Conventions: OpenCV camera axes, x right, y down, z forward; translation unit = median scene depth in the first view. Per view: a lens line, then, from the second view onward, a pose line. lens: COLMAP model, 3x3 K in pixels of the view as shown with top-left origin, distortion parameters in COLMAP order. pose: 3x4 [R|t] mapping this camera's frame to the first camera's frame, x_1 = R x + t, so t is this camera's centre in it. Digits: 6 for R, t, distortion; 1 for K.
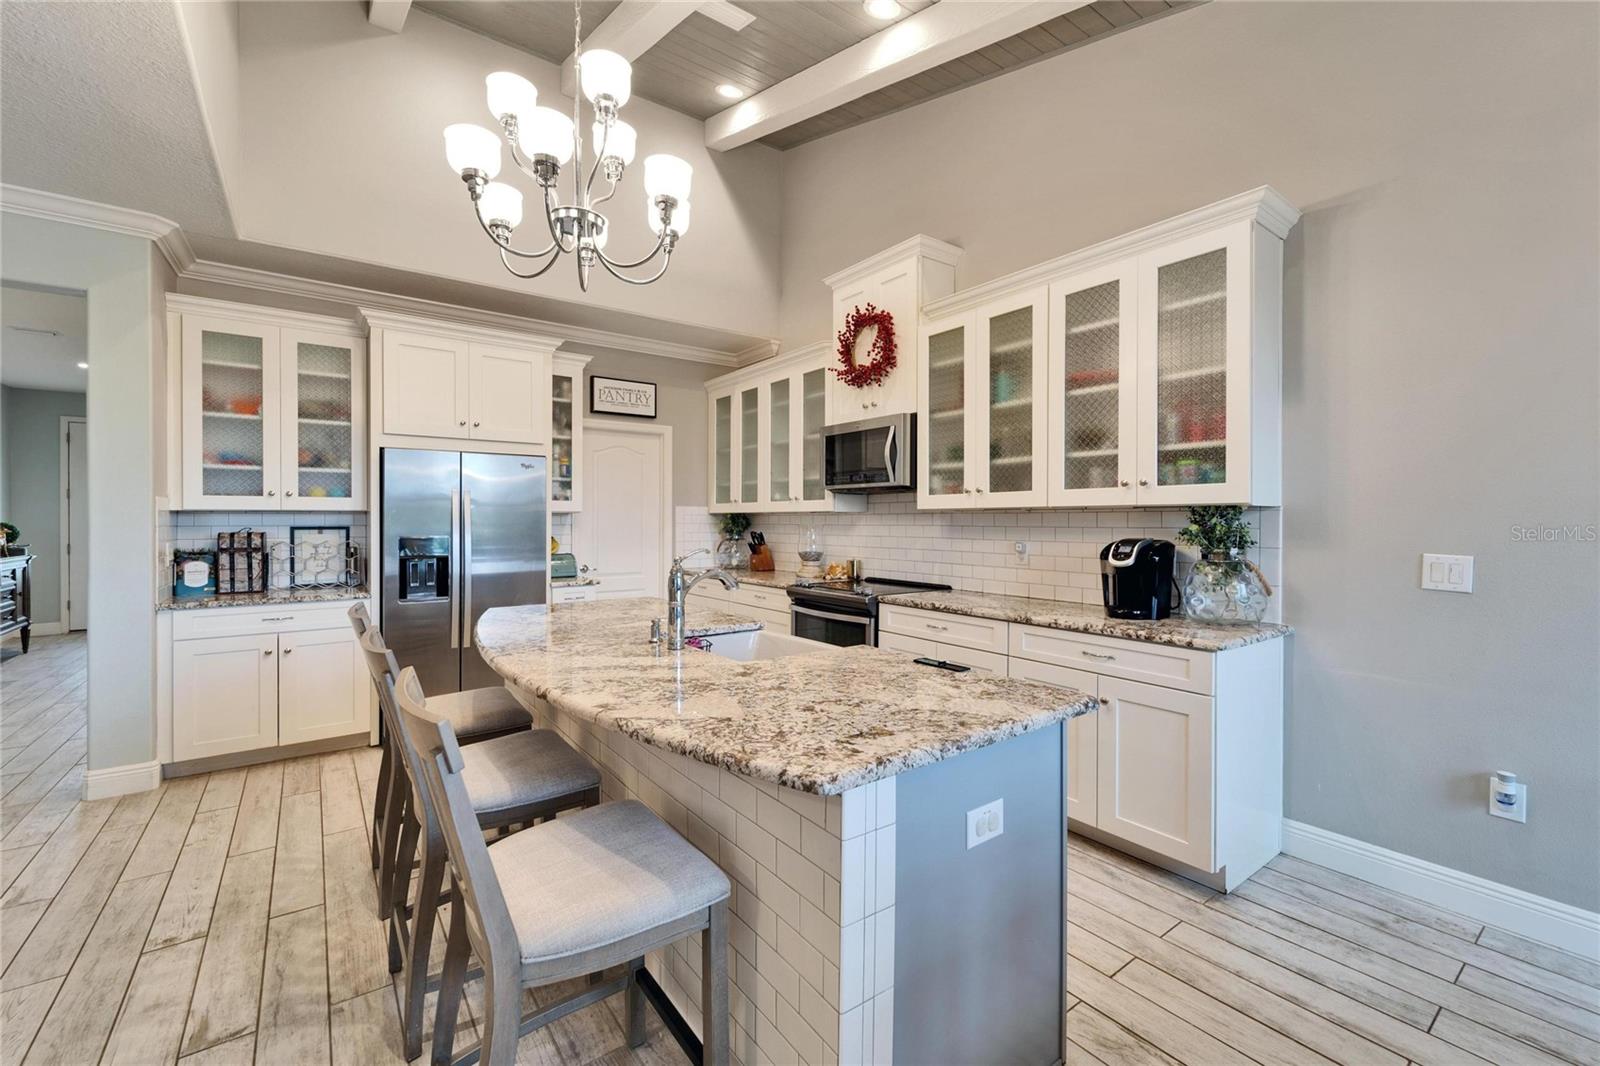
lens RADIAL K [[667.5, 0, 806.9], [0, 667.5, 525.2], [0, 0, 1]] dist [0.001440, 0.000001]
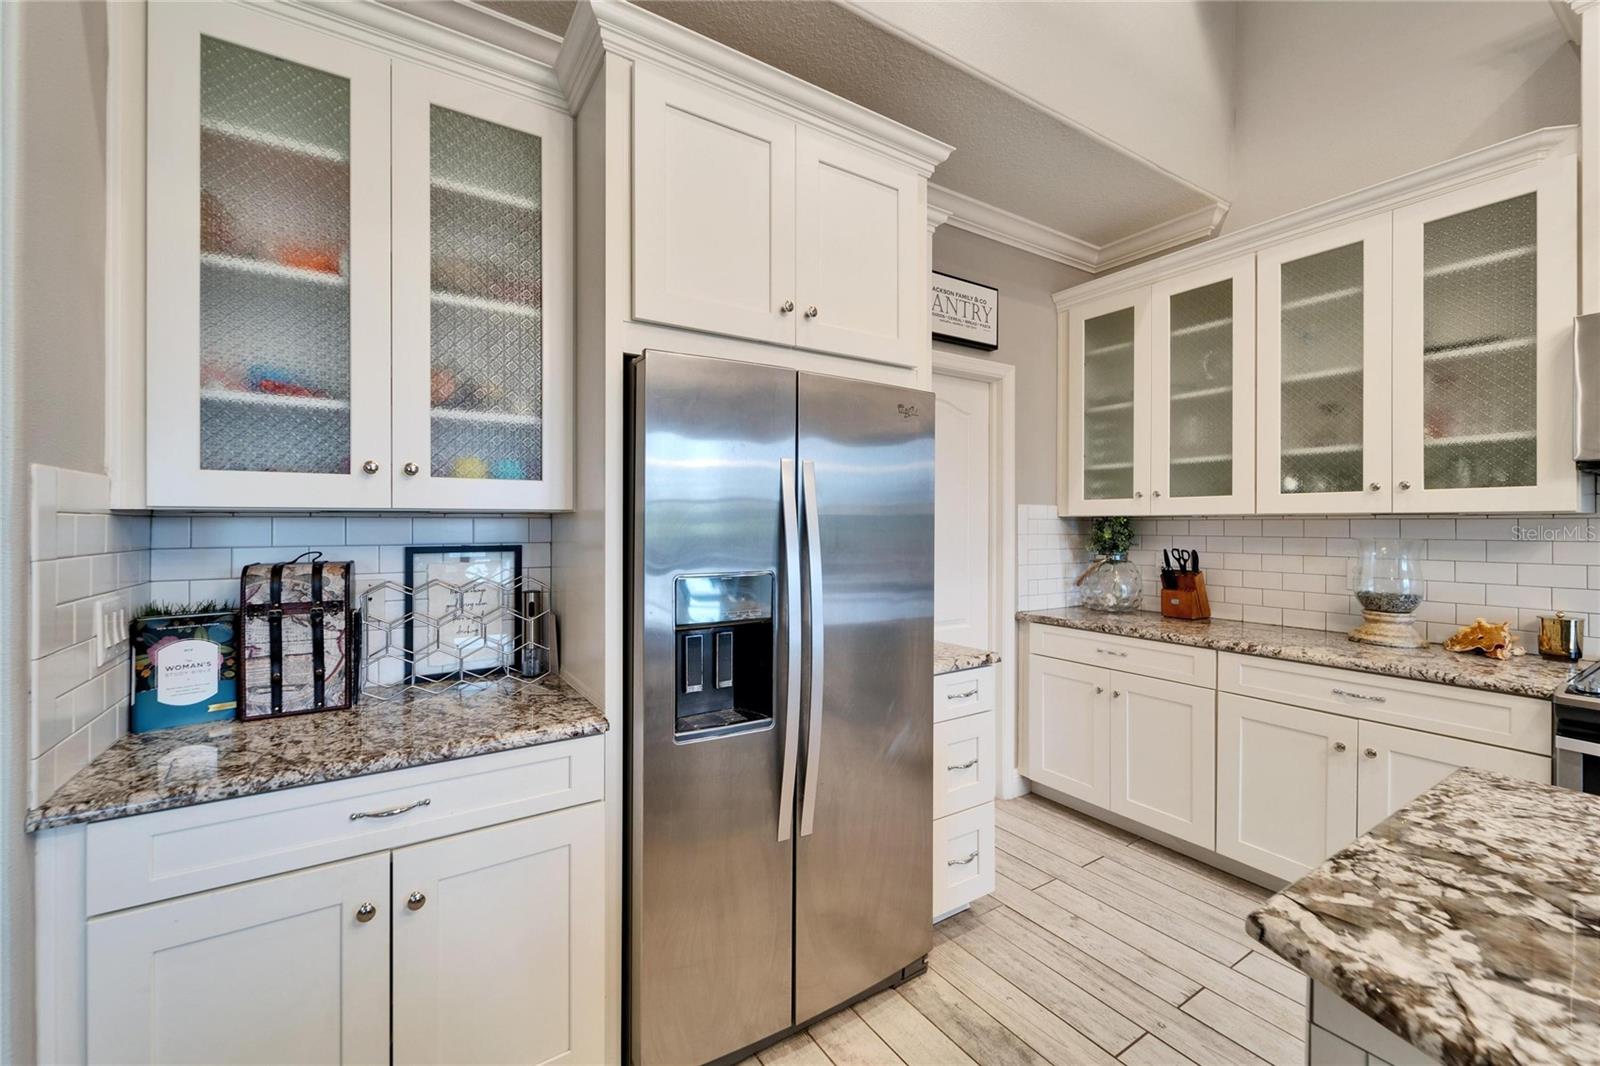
lens RADIAL K [[645.3, 0, 792.5], [0, 645.3, 523.2], [0, 0, 1]] dist [0.000174, -0.000136]
pose [[0.997953, 0.001549, -0.063932, -0.511449], [-0.001797, 0.999991, -0.003820, -0.013059], [0.063925, 0.003928, 0.997947, 0.615290]]
